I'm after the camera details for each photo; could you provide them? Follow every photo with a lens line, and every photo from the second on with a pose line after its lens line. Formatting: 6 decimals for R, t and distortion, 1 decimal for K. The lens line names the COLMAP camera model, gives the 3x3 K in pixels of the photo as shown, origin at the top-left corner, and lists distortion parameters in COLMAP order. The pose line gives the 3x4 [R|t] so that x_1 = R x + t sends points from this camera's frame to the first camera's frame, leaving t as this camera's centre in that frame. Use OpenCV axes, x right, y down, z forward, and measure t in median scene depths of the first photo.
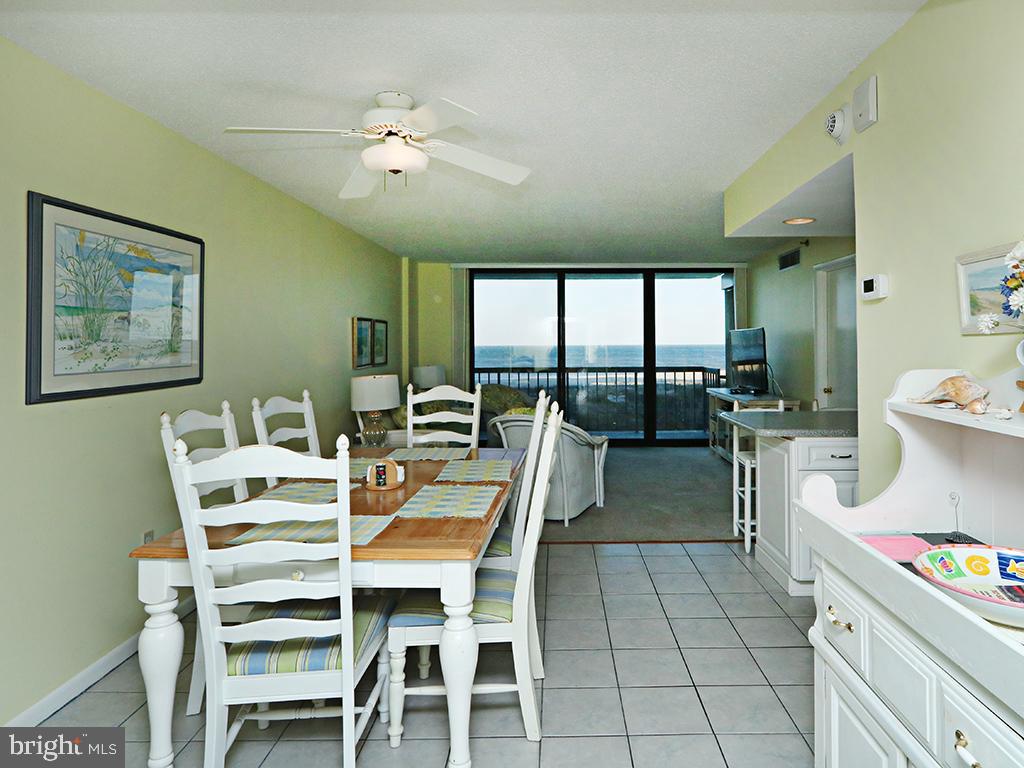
lens RADIAL K [[611.3, 0, 563.6], [0, 611.3, 337.3], [0, 0, 1]] dist [-0.001305, -0.026194]
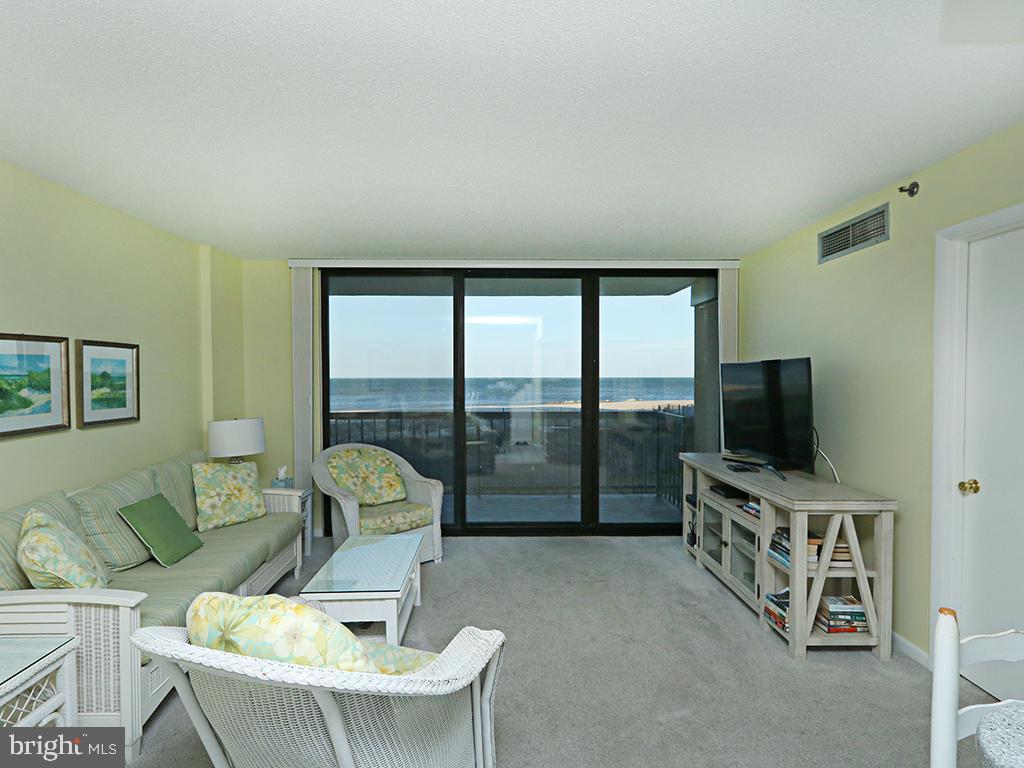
lens RADIAL K [[550.9, 0, 508.2], [0, 550.9, 381.5], [0, 0, 1]] dist [0.000719, -0.002140]
pose [[0.999958, 0.001787, 0.008971, 0.140211], [-0.001962, 0.999807, 0.019527, -0.007839], [-0.008935, -0.019543, 0.999769, 1.234160]]
